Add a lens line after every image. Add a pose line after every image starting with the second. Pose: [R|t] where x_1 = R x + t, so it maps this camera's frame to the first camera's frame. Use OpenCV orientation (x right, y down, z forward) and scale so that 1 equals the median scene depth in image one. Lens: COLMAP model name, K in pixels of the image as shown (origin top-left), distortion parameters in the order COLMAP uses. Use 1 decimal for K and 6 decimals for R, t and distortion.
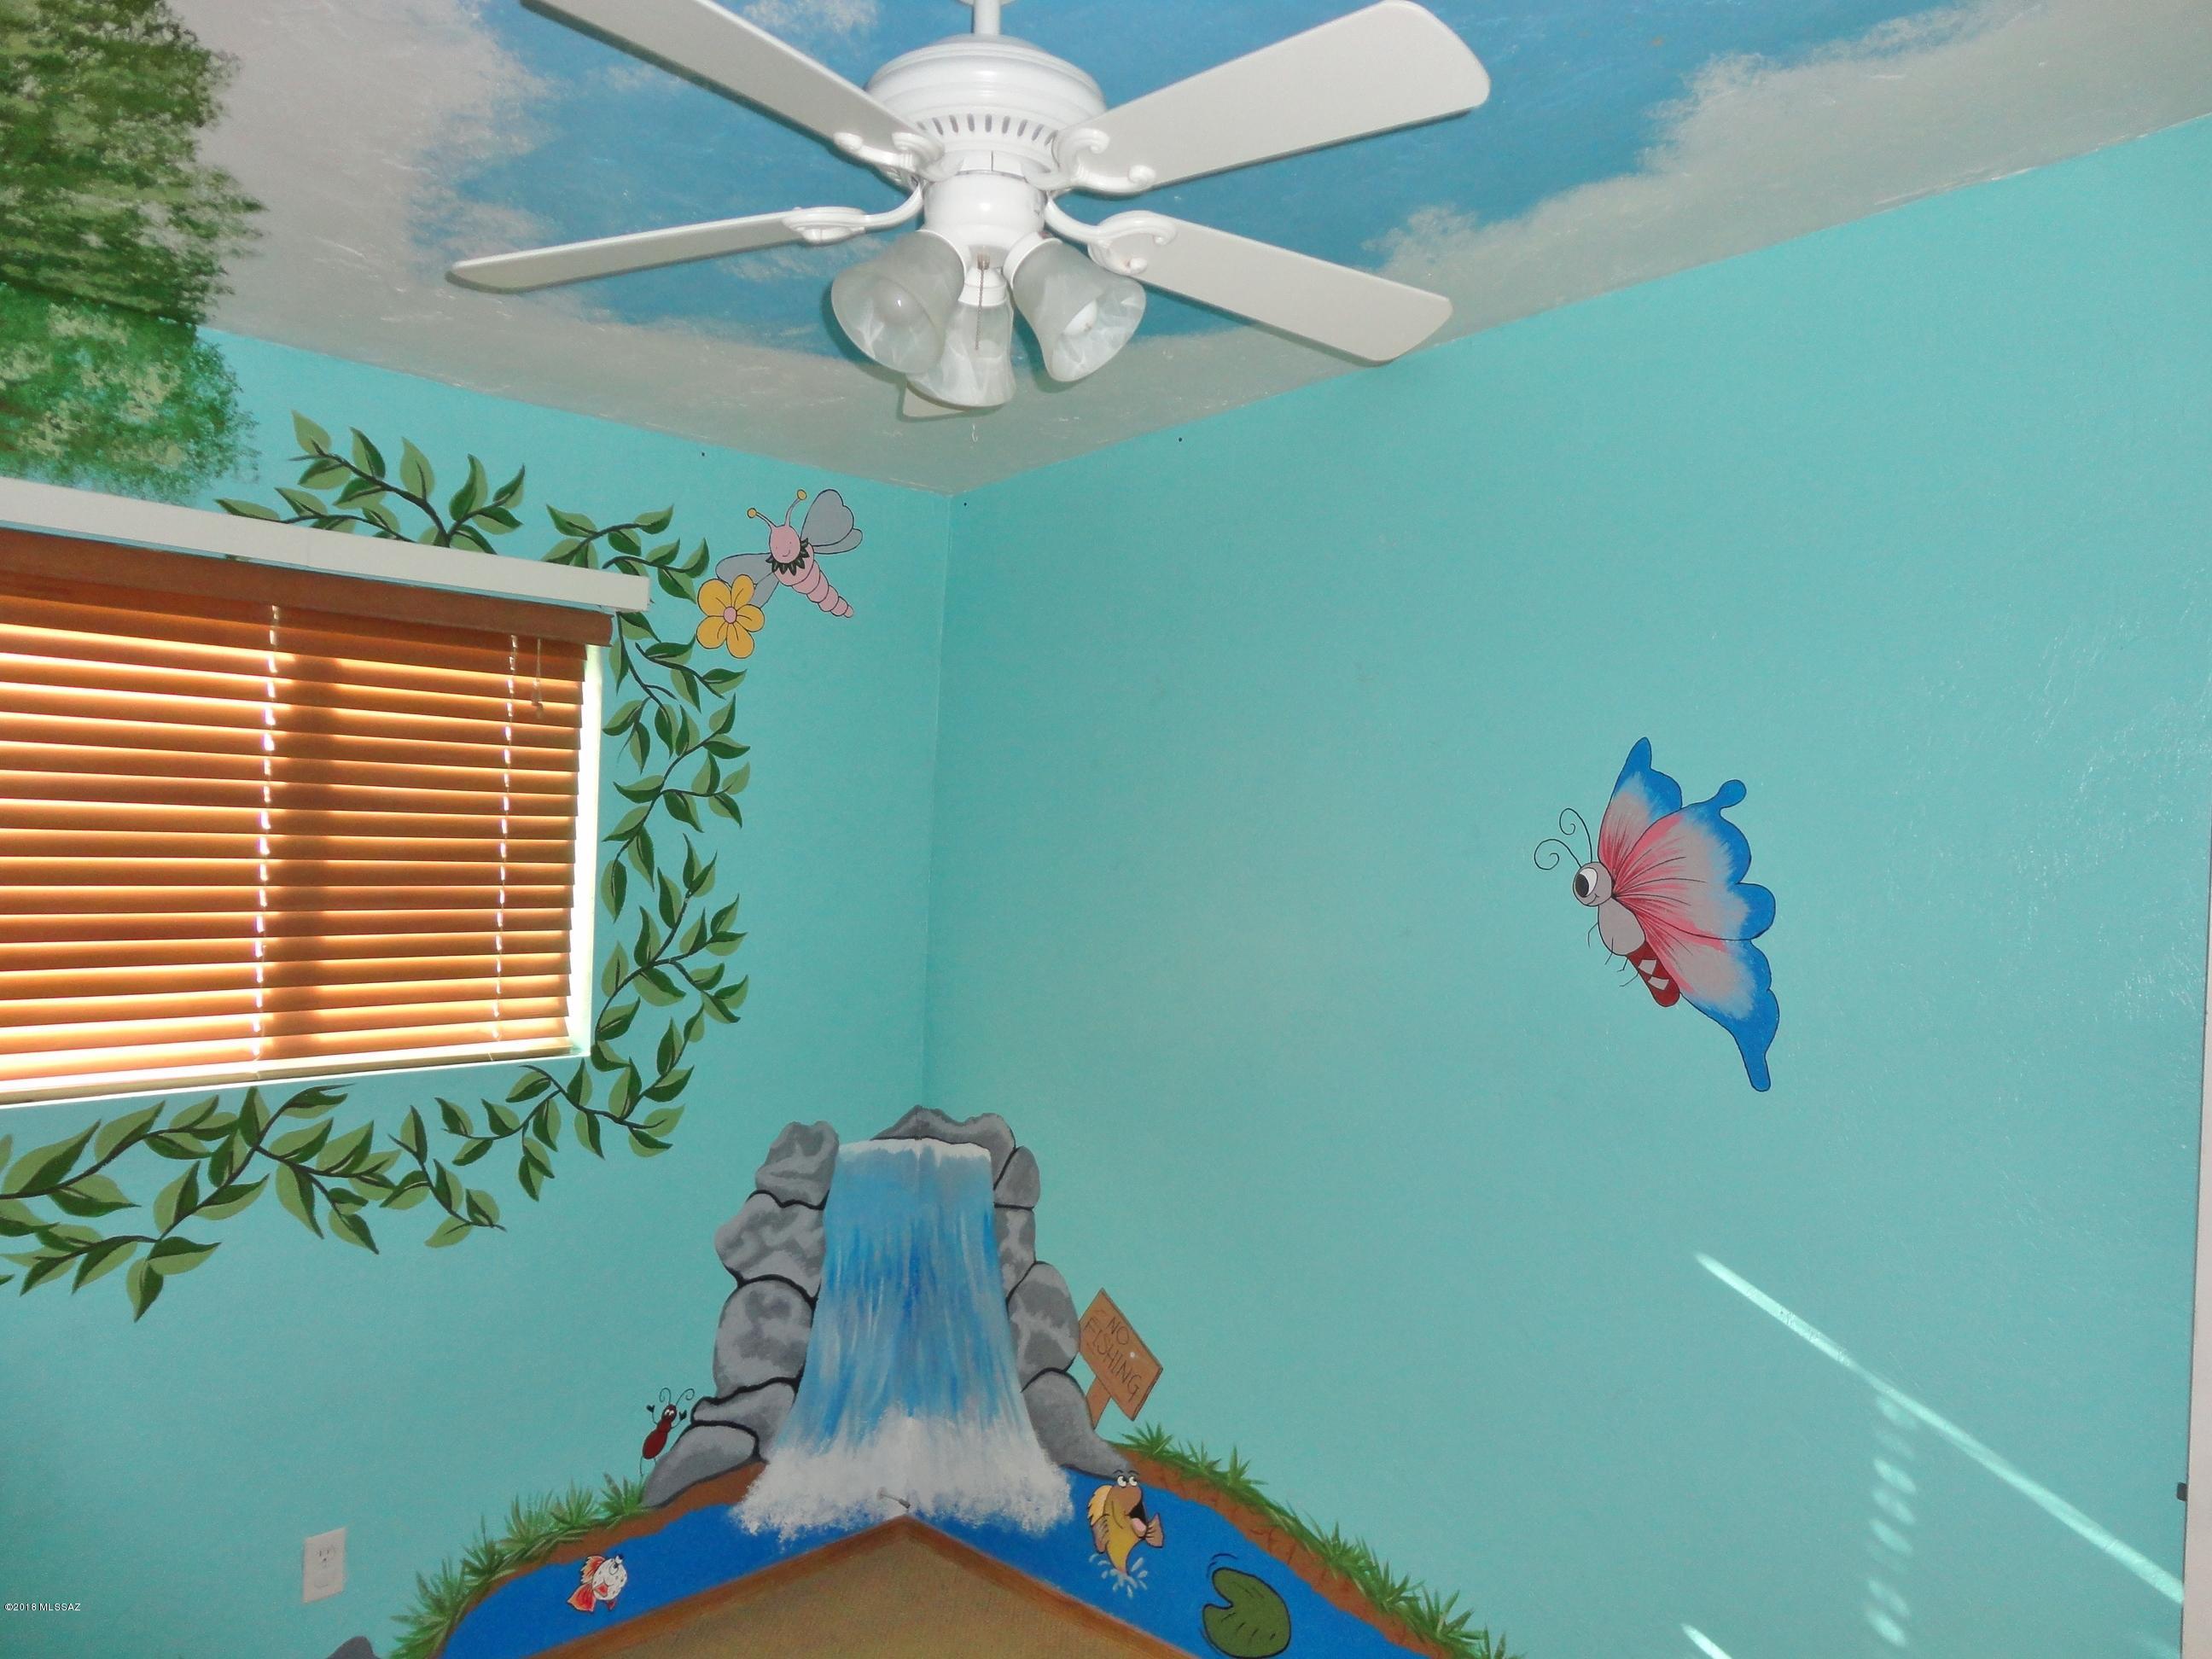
lens RADIAL K [[1622.5, 0, 1106.9], [0, 1622.5, 830.7], [0, 0, 1]] dist [-0.010209, 0.018615]
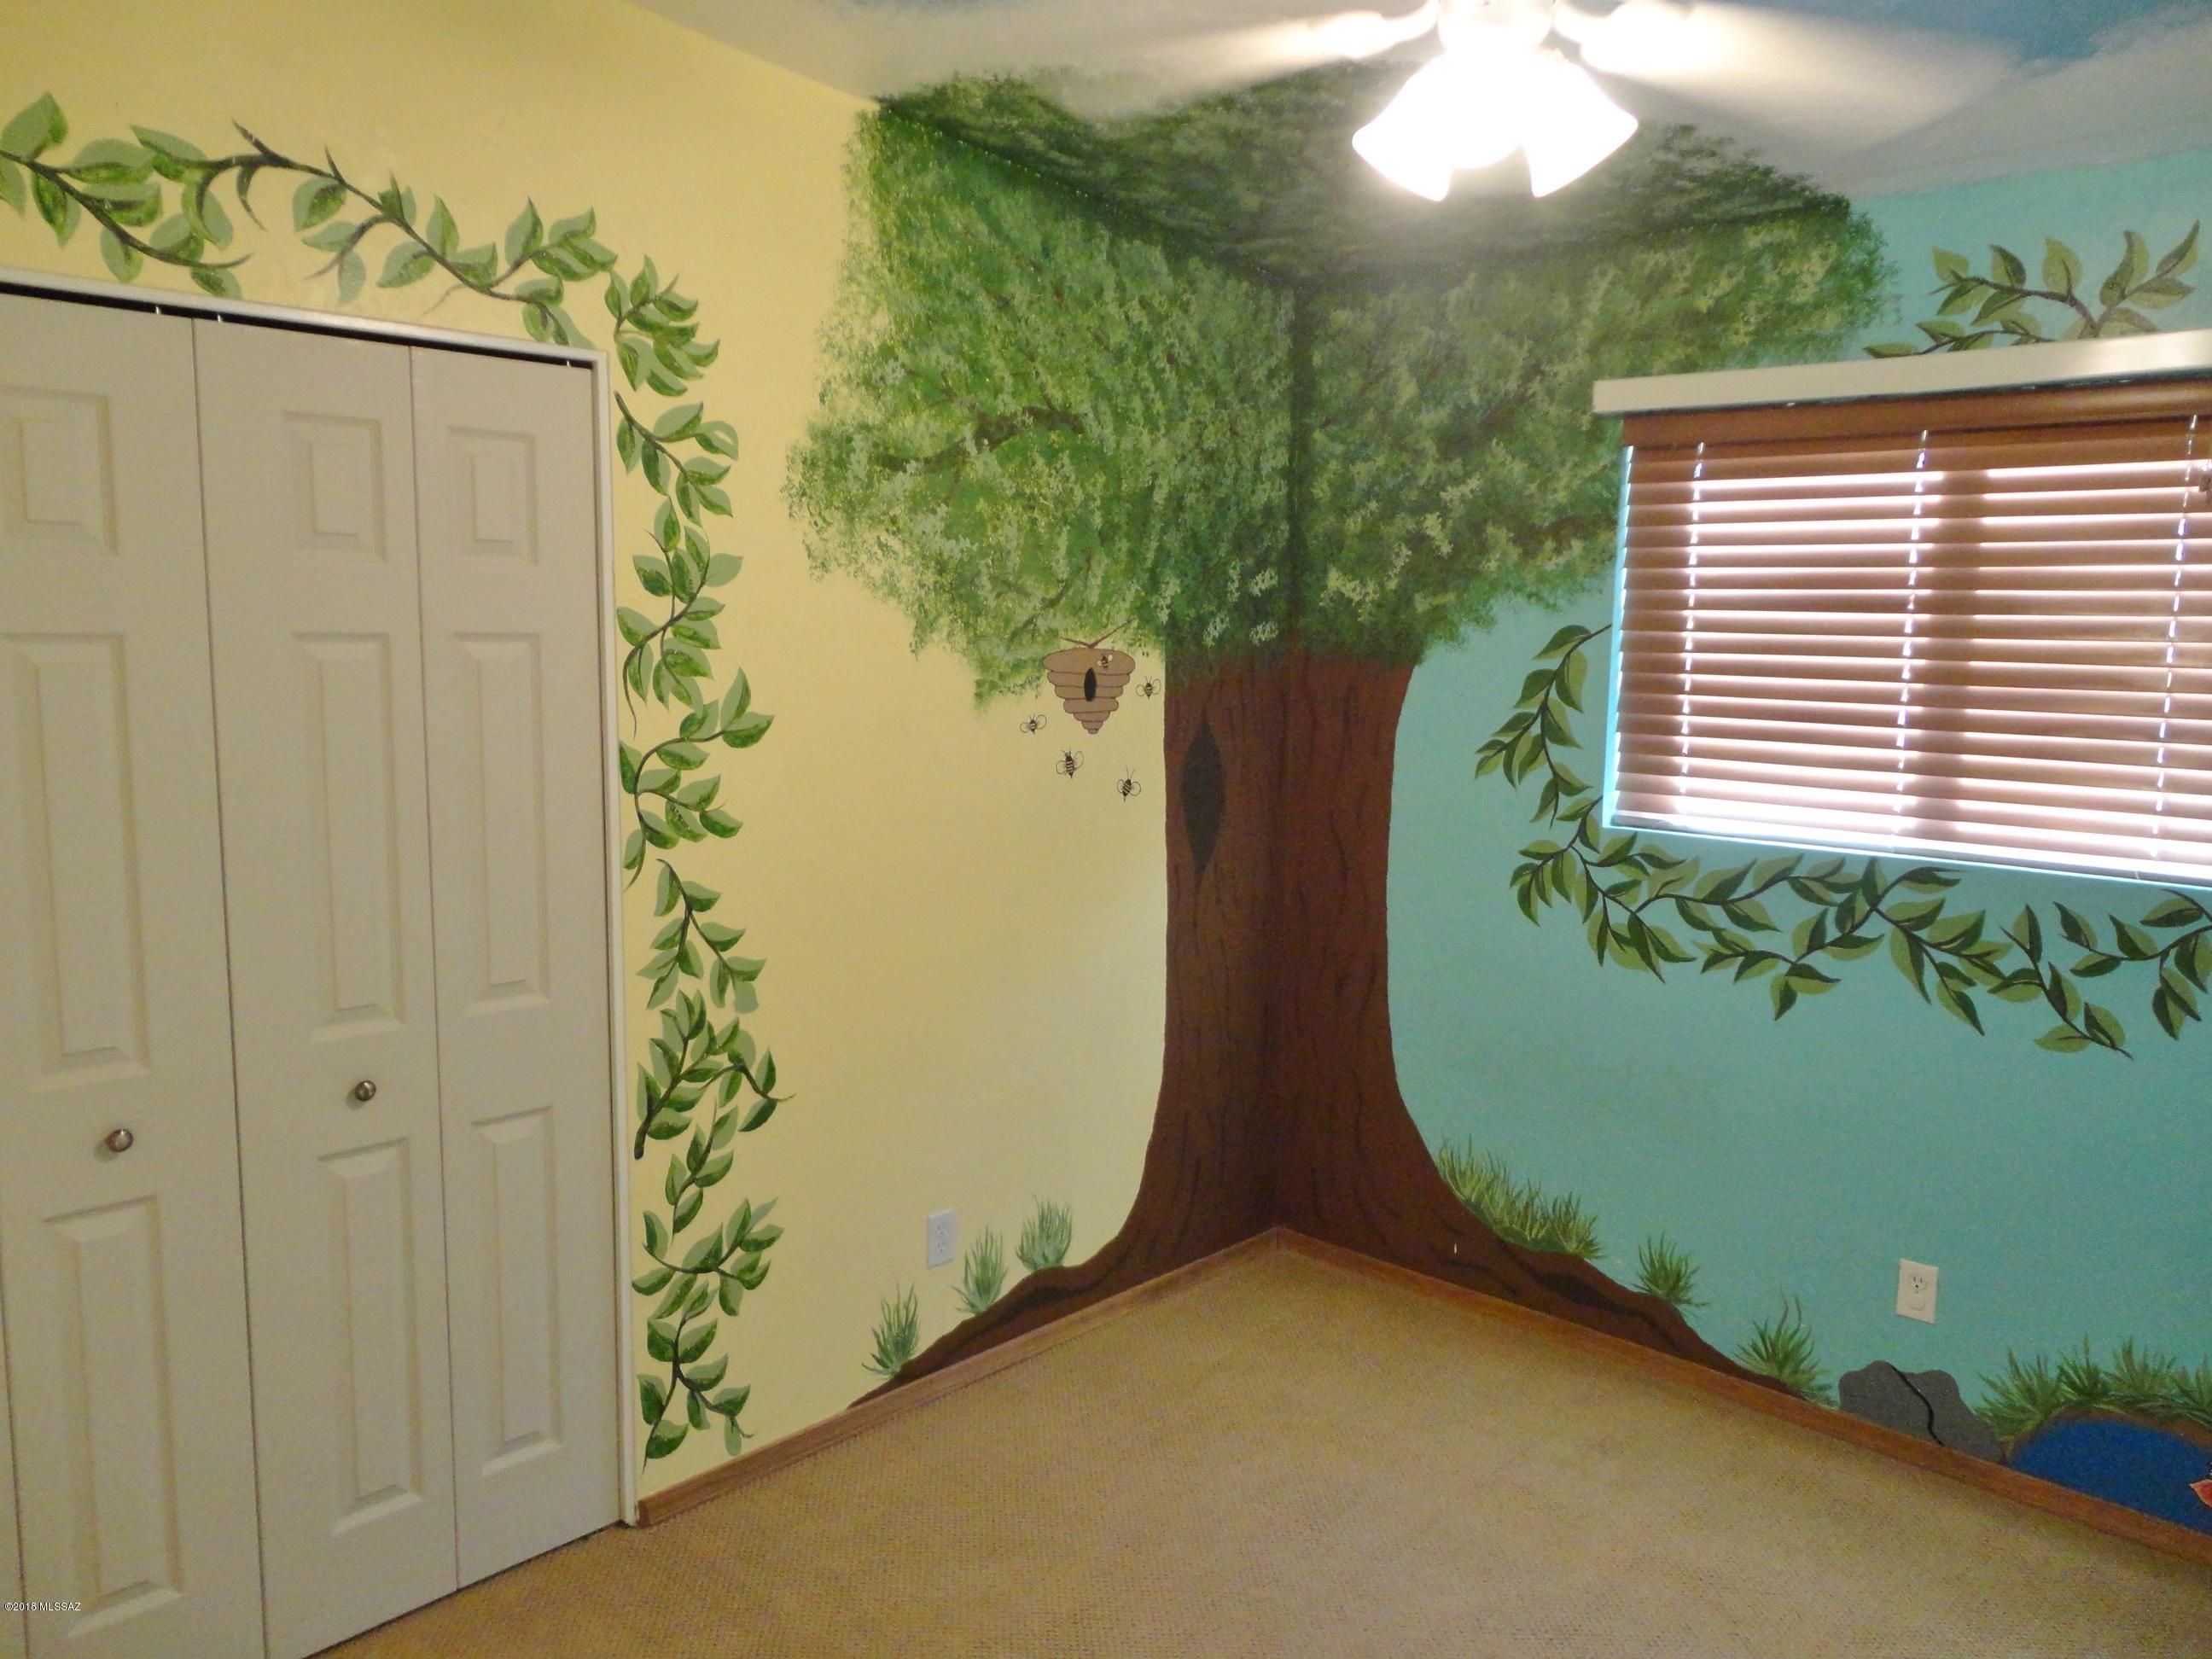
lens RADIAL K [[1622.5, 0, 1106.4], [0, 1622.5, 829.5], [0, 0, 1]] dist [-0.010209, 0.018615]
pose [[-0.006135, 0.096383, -0.995325, 0.624743], [-0.016422, 0.995200, 0.096472, 0.035685], [0.999846, 0.016937, -0.004523, 0.448178]]
